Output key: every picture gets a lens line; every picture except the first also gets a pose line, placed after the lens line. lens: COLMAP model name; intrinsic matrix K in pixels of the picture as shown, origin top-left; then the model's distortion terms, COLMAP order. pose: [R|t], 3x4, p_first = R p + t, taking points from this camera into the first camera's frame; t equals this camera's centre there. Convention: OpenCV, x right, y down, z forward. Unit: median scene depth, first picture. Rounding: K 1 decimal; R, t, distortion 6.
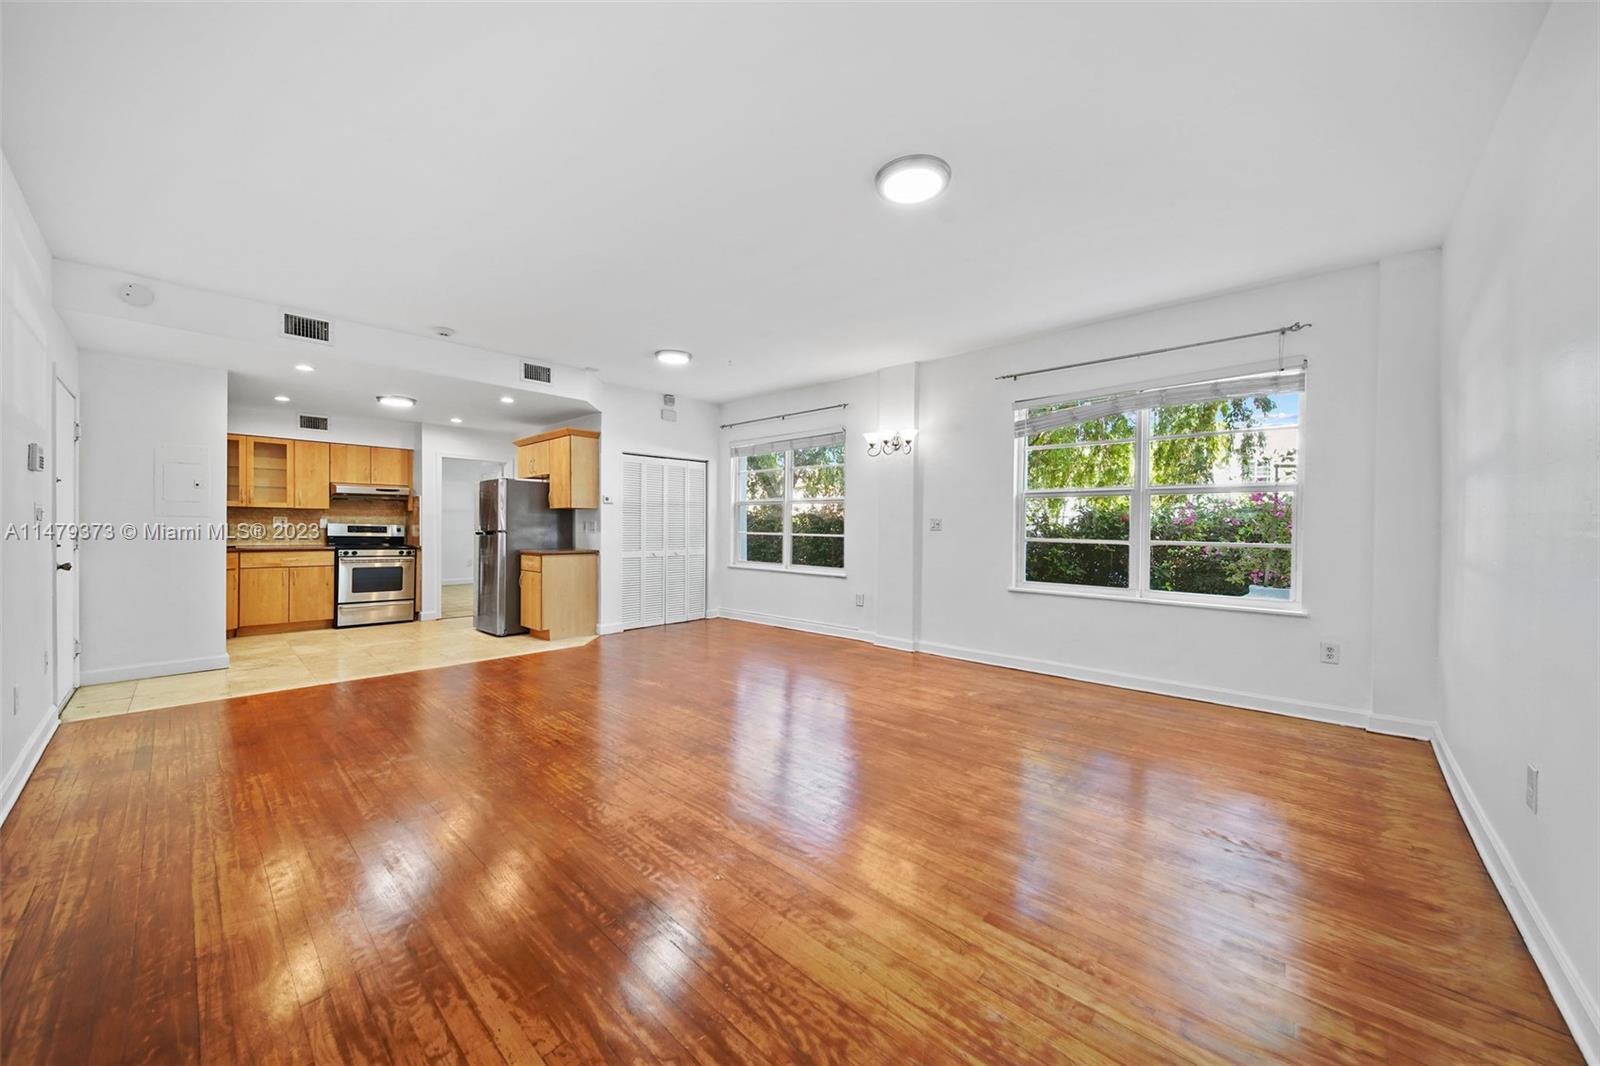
lens RADIAL K [[570.5, 0, 796.7], [0, 570.5, 533.3], [0, 0, 1]] dist [0.000224, -0.000011]
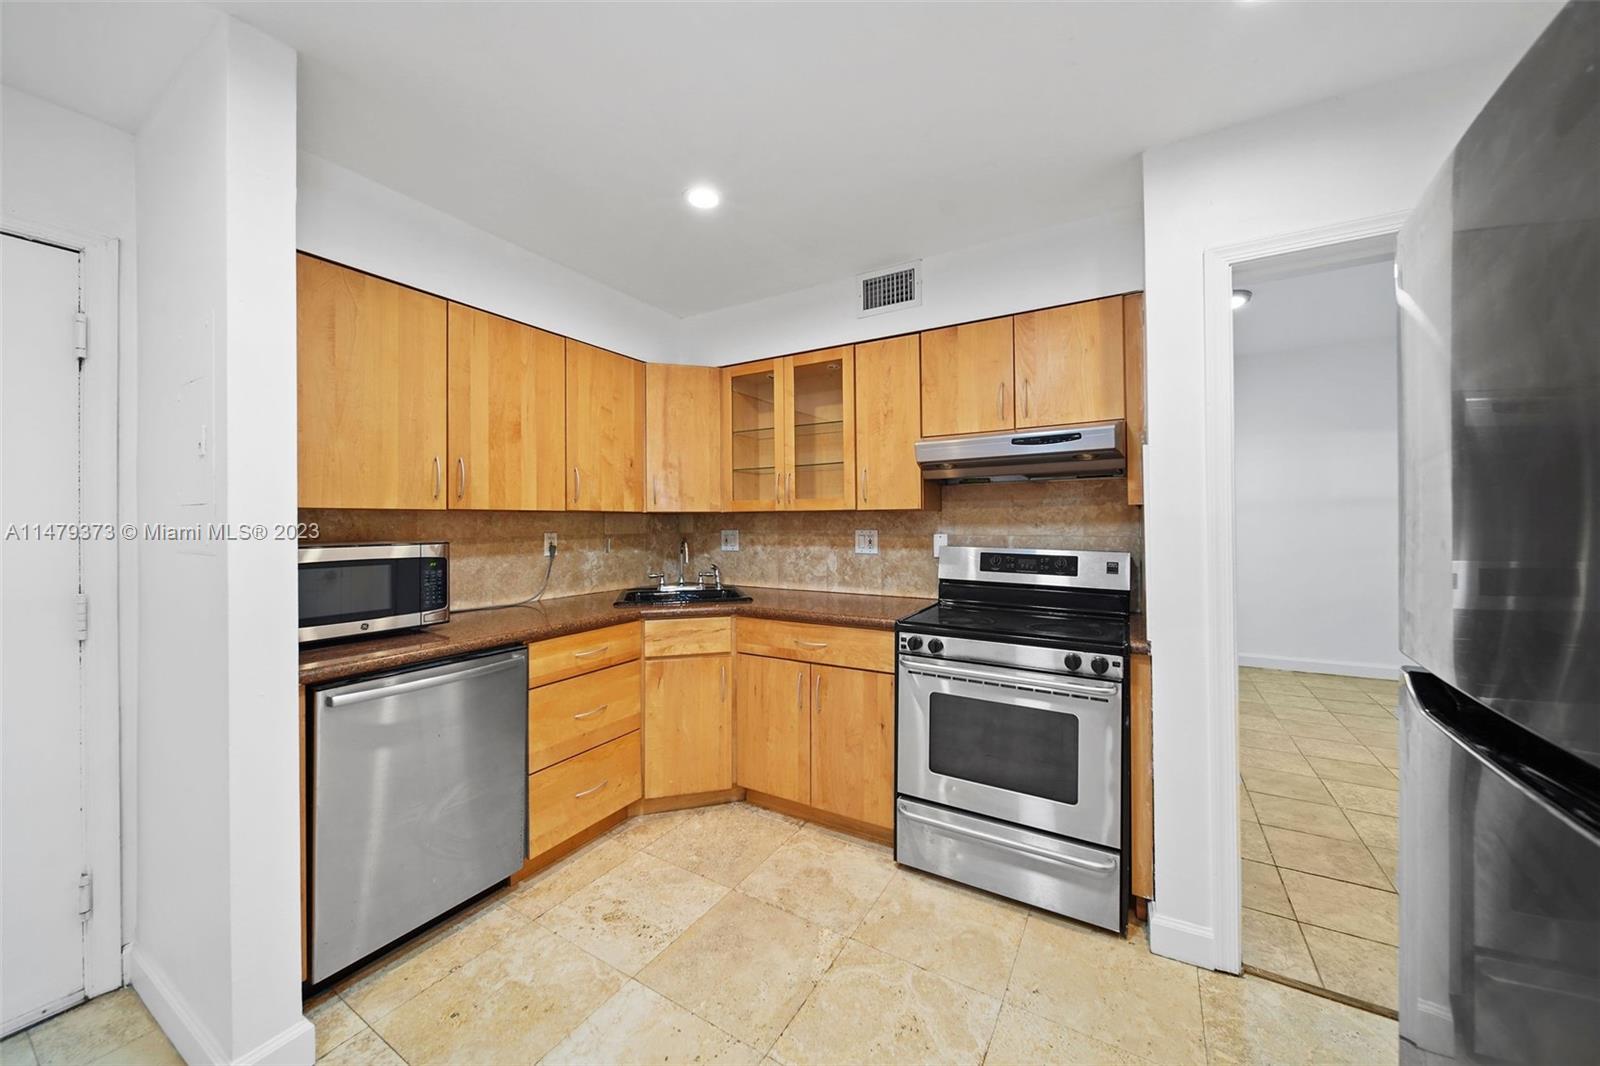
lens RADIAL K [[572.9, 0, 804.6], [0, 572.9, 522.7], [0, 0, 1]] dist [-0.000766, -0.000038]
pose [[0.208823, -0.009612, -0.977906, -0.494440], [-0.002419, 0.999944, -0.010345, -0.031382], [0.977950, 0.004526, 0.208788, 0.890717]]
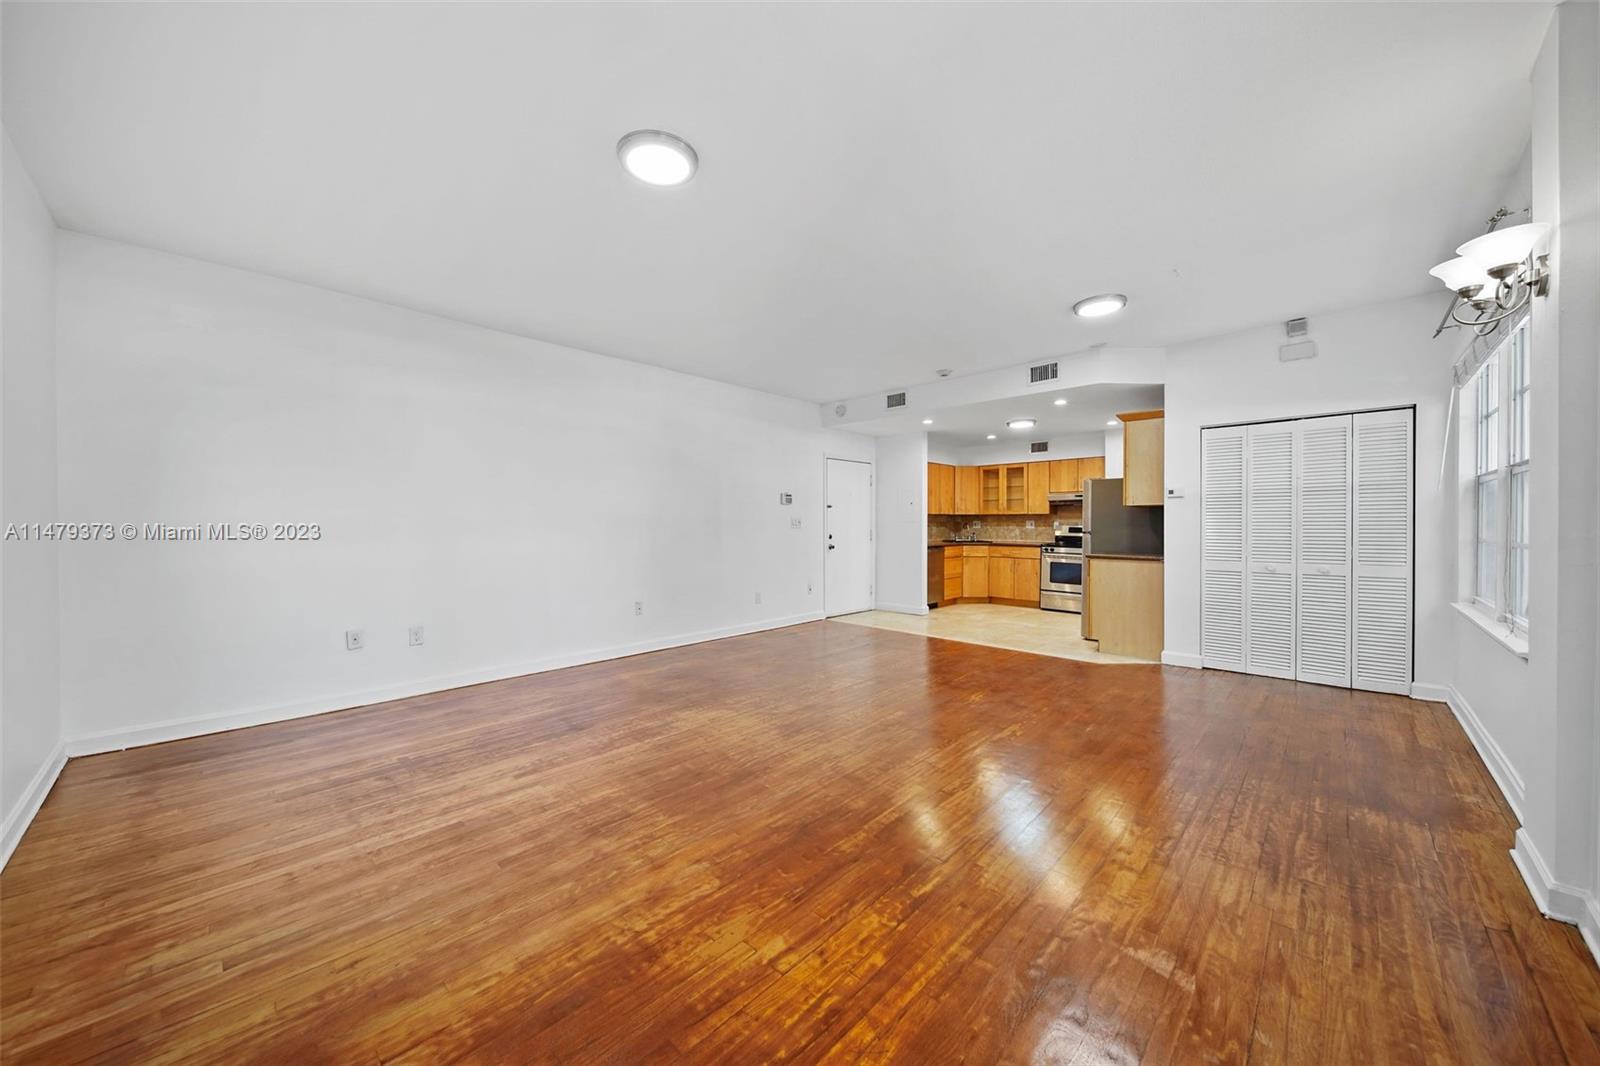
lens RADIAL K [[570.5, 0, 796.7], [0, 570.5, 533.3], [0, 0, 1]] dist [0.000224, -0.000011]
pose [[-0.026423, 0.006243, -0.999631, 0.457591], [-0.011726, 0.999910, 0.006554, -0.002335], [0.999582, 0.011895, -0.026347, 0.508597]]
